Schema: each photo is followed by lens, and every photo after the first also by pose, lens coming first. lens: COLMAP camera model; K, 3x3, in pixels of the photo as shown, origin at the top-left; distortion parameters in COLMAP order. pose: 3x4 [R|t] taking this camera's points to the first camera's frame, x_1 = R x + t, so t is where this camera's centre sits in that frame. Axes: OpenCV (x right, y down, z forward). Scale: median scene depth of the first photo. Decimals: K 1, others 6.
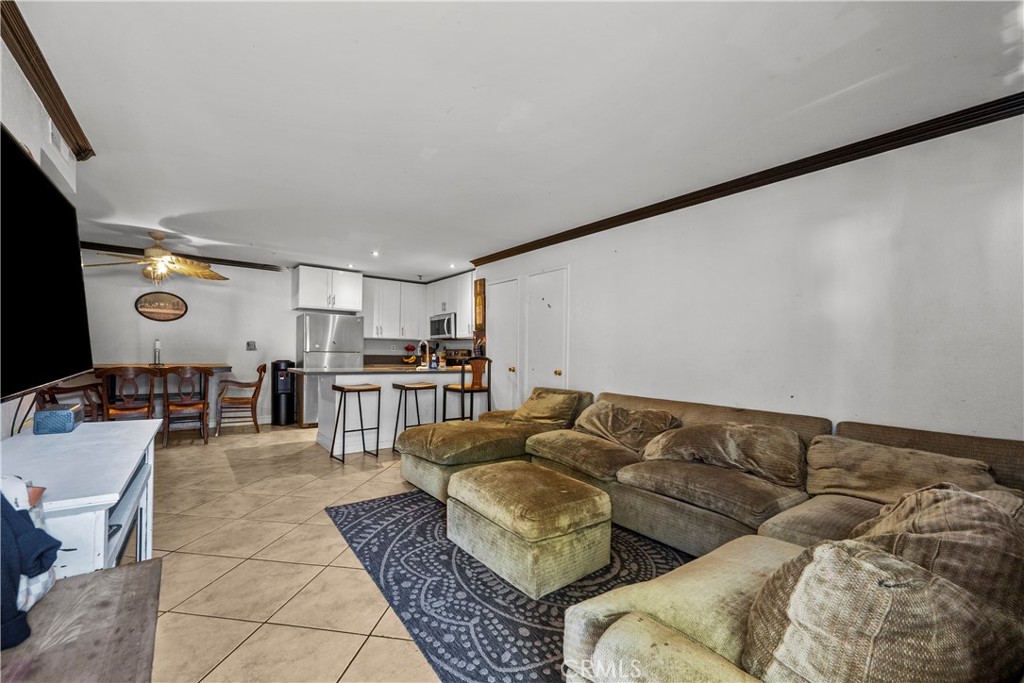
lens RADIAL K [[410.2, 0, 512.0], [0, 410.2, 341.5], [0, 0, 1]] dist [-0.001384, -0.000122]
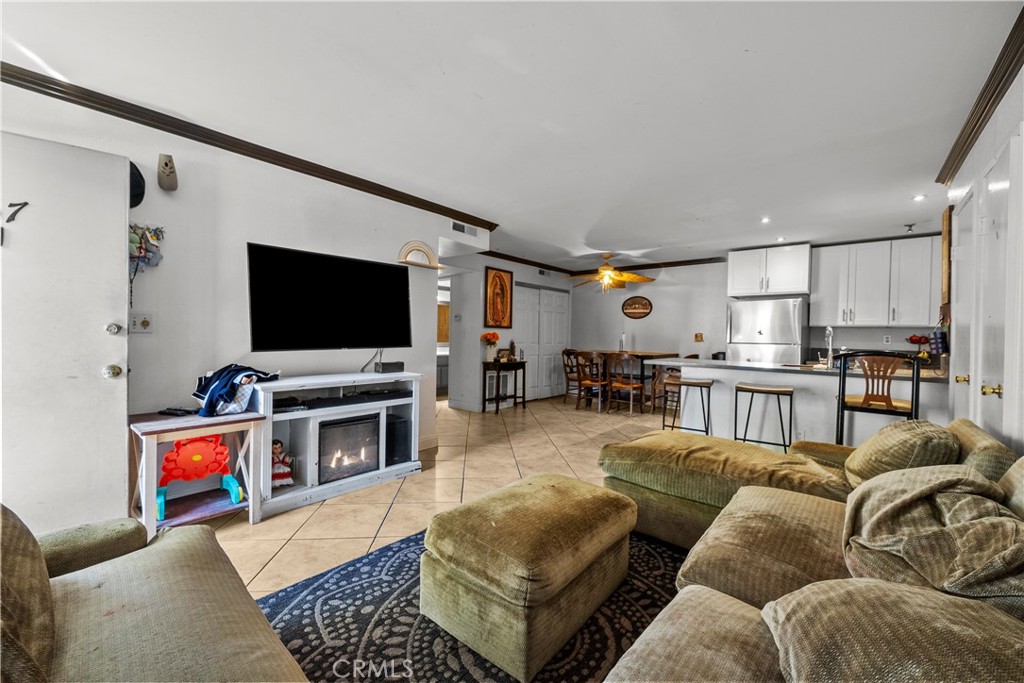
lens RADIAL K [[405.1, 0, 512.0], [0, 405.1, 341.5], [0, 0, 1]] dist [0.001180, 0.000118]
pose [[0.213957, 0.002469, -0.976840, 0.811469], [0.011435, 0.999922, 0.005032, 0.028988], [0.976776, -0.012247, 0.213912, 0.849278]]
